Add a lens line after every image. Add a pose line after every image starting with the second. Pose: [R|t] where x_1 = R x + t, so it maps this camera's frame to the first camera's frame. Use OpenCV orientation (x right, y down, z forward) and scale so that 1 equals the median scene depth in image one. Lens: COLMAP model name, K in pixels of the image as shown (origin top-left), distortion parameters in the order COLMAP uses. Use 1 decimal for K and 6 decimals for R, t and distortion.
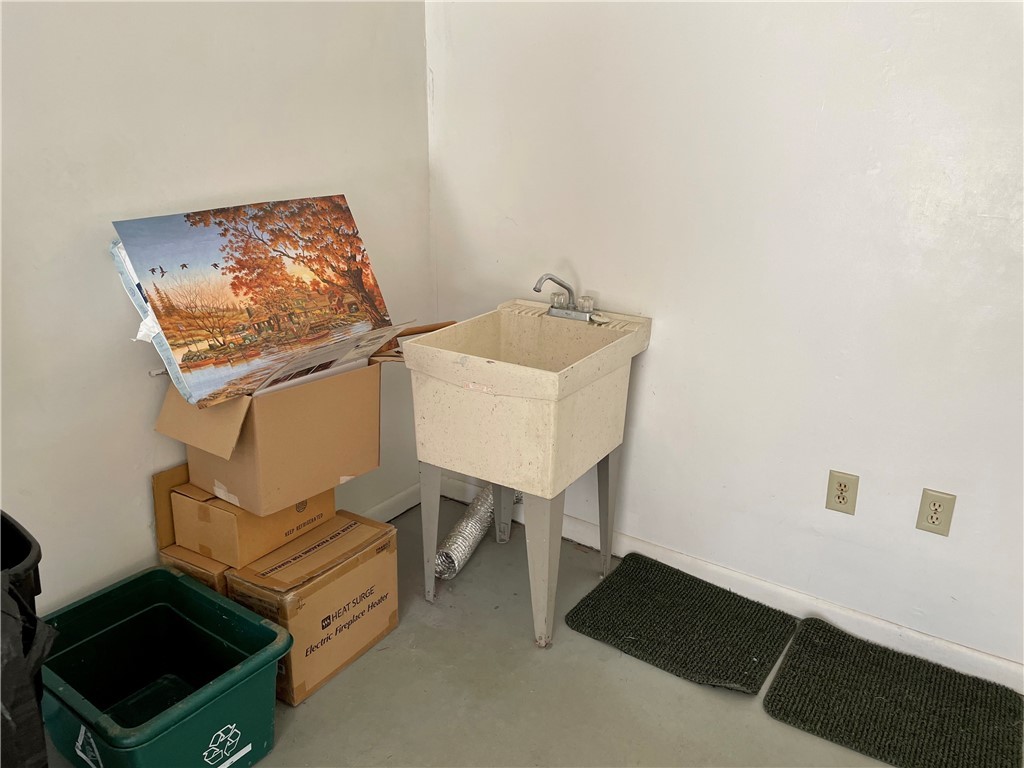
lens RADIAL K [[771.0, 0, 512.3], [0, 771.0, 384.5], [0, 0, 1]] dist [0.023636, -0.010822]
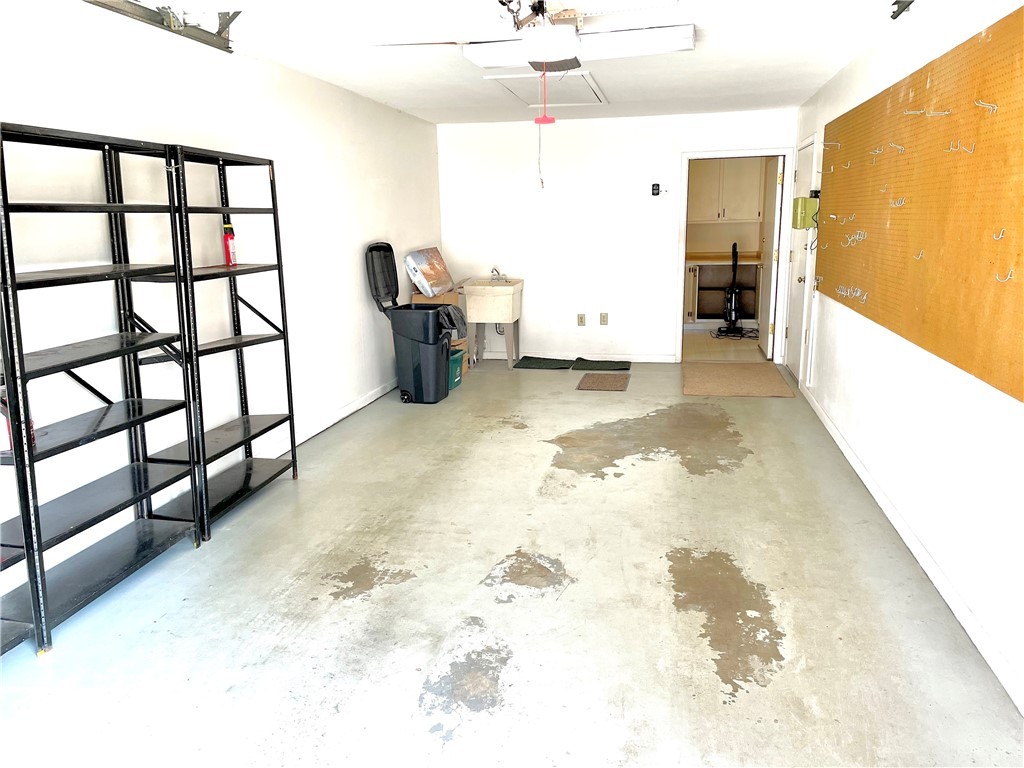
lens RADIAL K [[771.0, 0, 511.0], [0, 771.0, 380.4], [0, 0, 1]] dist [0.023636, -0.010822]
pose [[0.925544, -0.099076, 0.365449, -1.243913], [0.142013, 0.985536, -0.092478, 0.709268], [-0.351001, 0.137491, 0.926226, -2.224405]]
